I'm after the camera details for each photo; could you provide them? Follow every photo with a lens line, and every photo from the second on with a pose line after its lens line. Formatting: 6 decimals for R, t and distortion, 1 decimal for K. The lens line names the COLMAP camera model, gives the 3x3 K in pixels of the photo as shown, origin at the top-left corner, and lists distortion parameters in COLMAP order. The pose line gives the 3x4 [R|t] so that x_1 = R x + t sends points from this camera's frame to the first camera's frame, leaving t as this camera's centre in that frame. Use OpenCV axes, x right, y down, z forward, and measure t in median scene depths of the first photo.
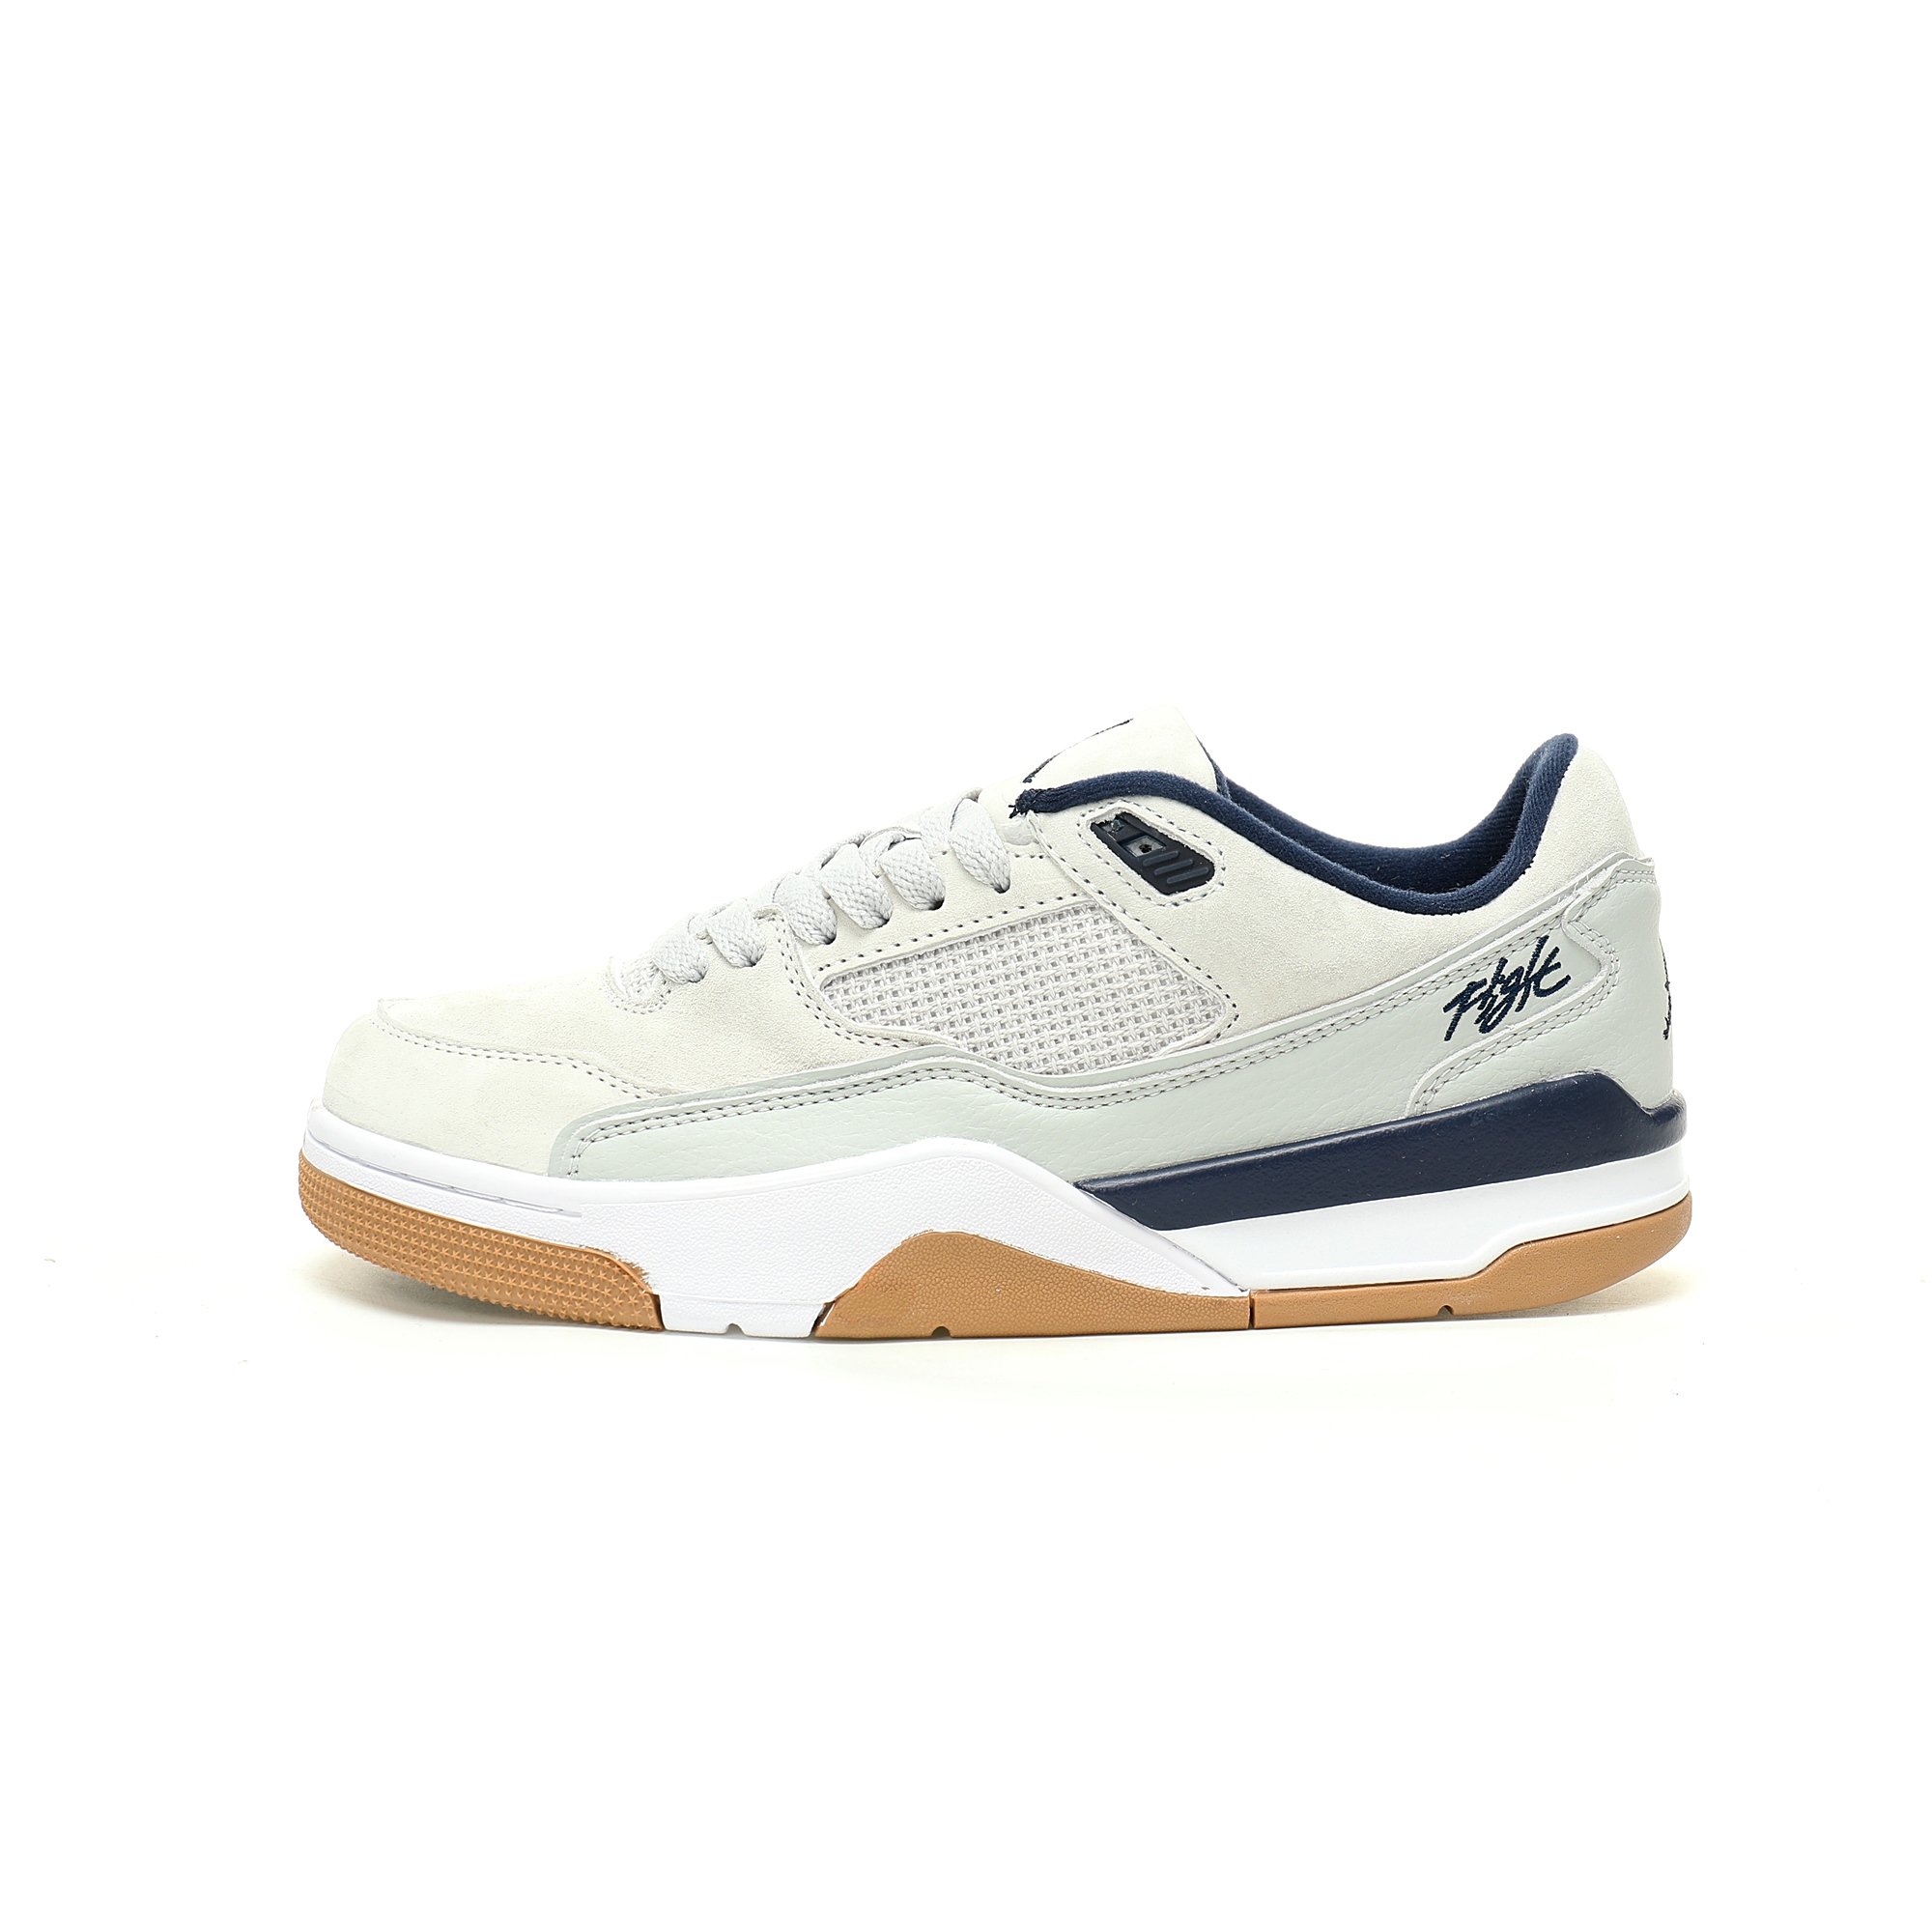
lens RADIAL K [[2879.2, 0, 966.5], [0, 2879.2, 955.7], [0, 0, 1]] dist [-0.062007, 0.000000]
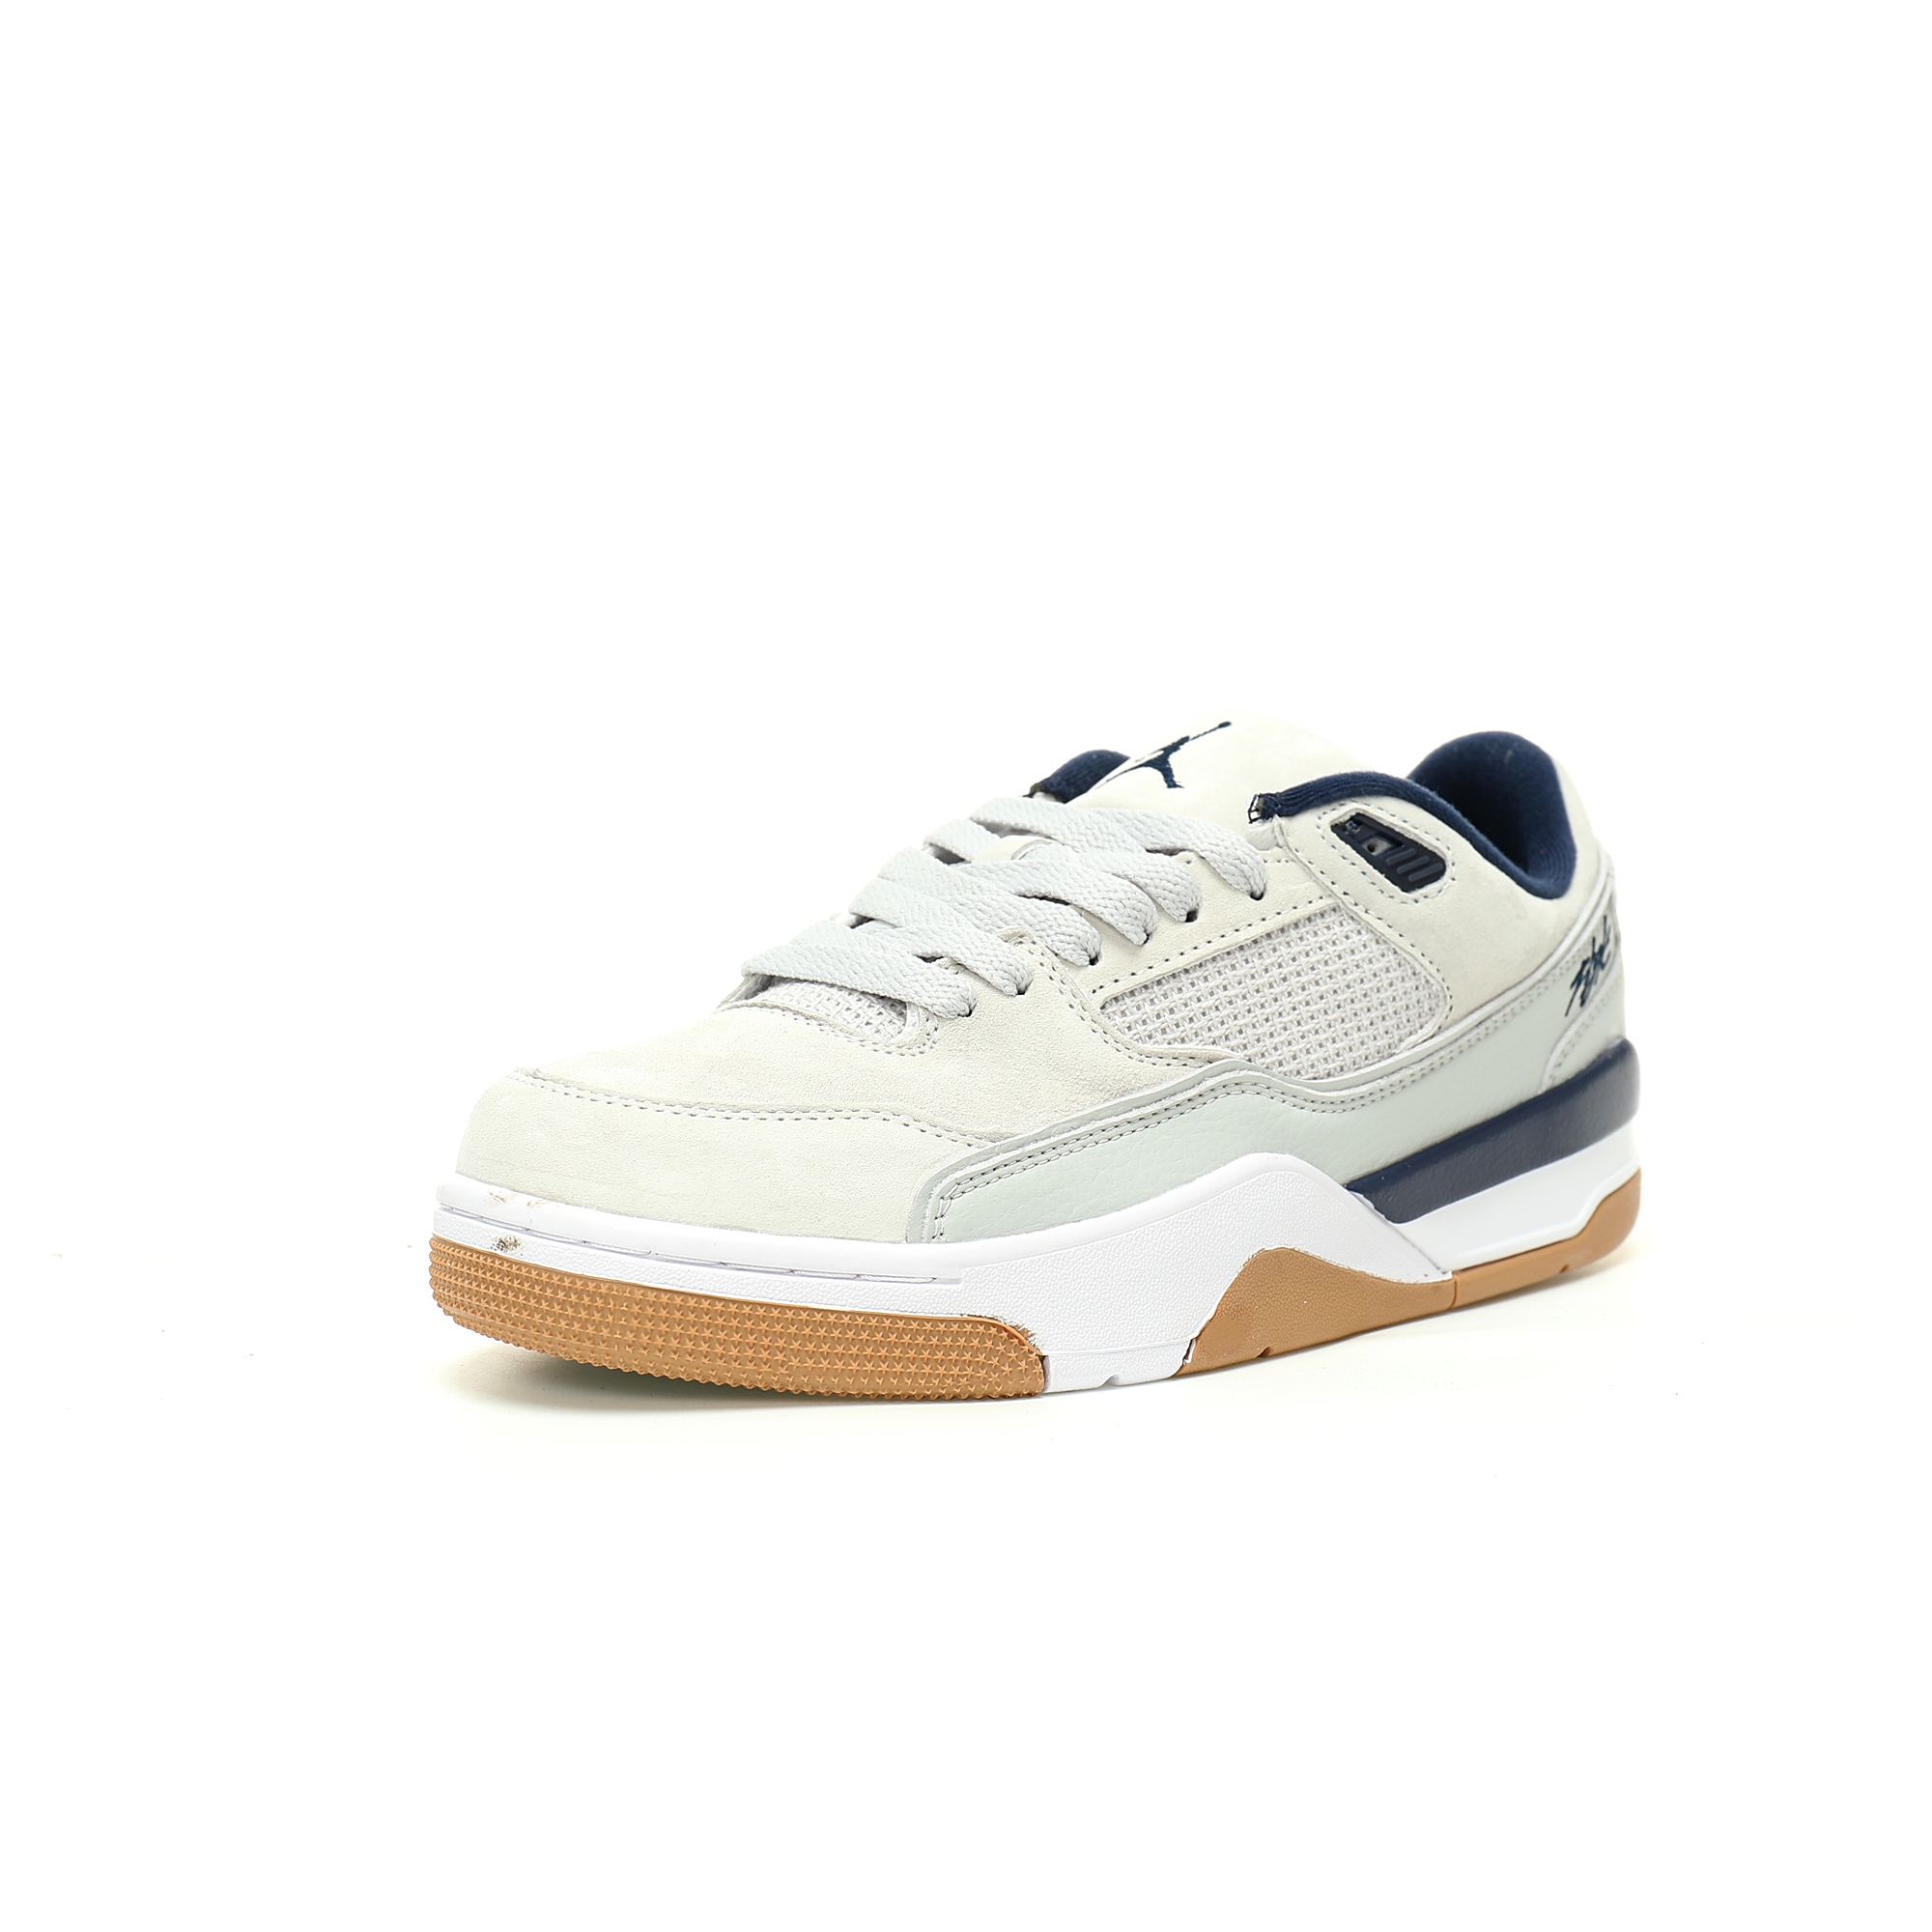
lens RADIAL K [[2879.2, 0, 966.3], [0, 2879.2, 976.5], [0, 0, 1]] dist [-0.062007, 0.000000]
pose [[0.820655, -0.068515, 0.567302, -0.630322], [0.065957, 0.997508, 0.025060, -0.027021], [-0.567605, 0.016853, 0.823128, 0.252778]]
